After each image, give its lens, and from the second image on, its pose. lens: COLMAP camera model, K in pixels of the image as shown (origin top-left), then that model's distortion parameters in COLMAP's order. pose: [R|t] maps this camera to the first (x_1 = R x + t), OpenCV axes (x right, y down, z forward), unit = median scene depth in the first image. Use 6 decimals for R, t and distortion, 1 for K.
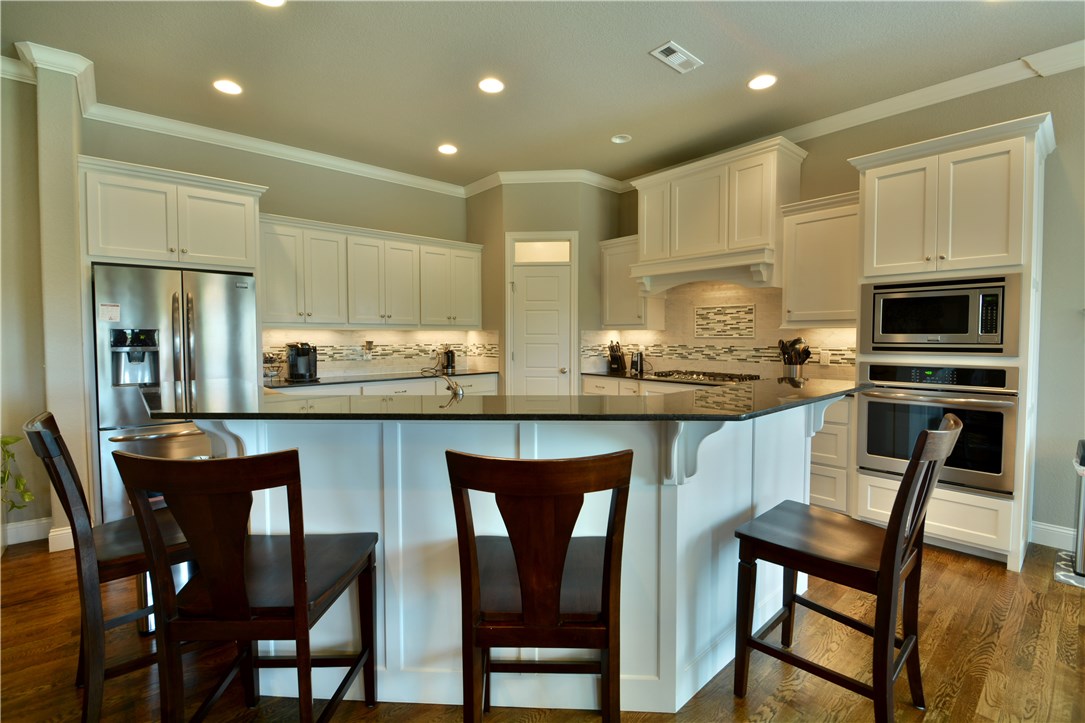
lens RADIAL K [[481.2, 0, 541.1], [0, 481.2, 353.5], [0, 0, 1]] dist [0.013790, -0.017410]
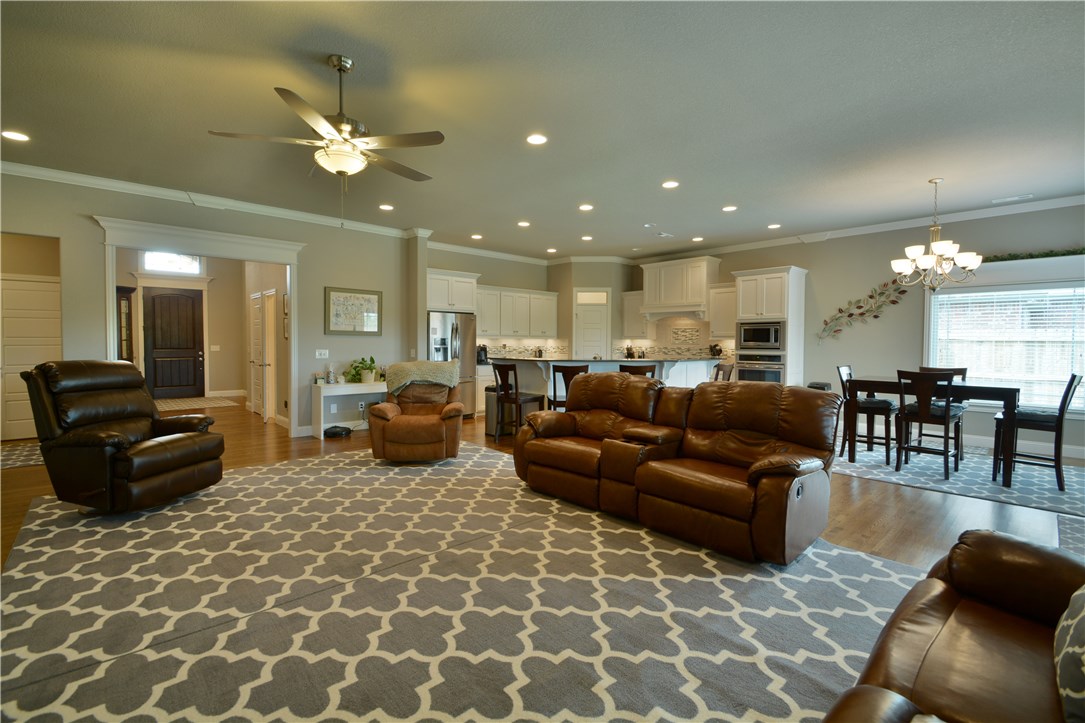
lens RADIAL K [[481.2, 0, 541.1], [0, 481.2, 353.5], [0, 0, 1]] dist [0.013790, -0.017410]
pose [[0.999542, 0.006420, 0.029585, -0.318488], [-0.006047, 0.999901, -0.012685, 0.042260], [-0.029664, 0.012501, 0.999482, -1.116552]]
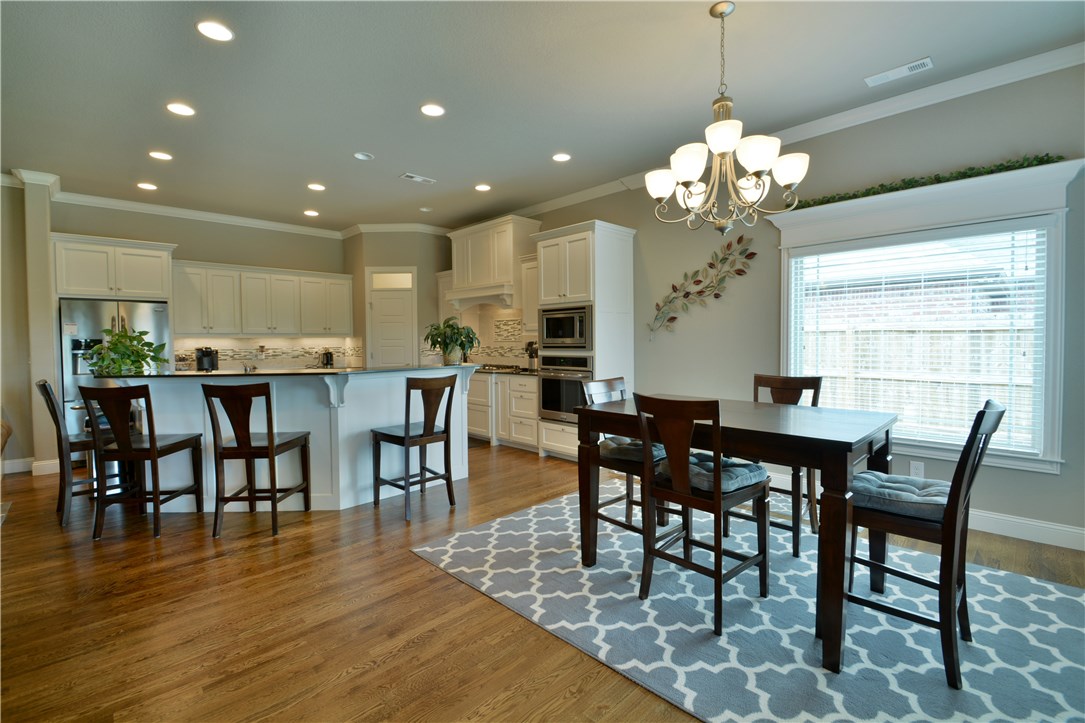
lens RADIAL K [[481.2, 0, 541.1], [0, 481.2, 353.5], [0, 0, 1]] dist [0.013790, -0.017410]
pose [[0.998383, -0.009979, 0.055963, 0.445304], [0.010469, 0.999909, -0.008465, 0.020338], [-0.055874, 0.009037, 0.998397, -0.525824]]
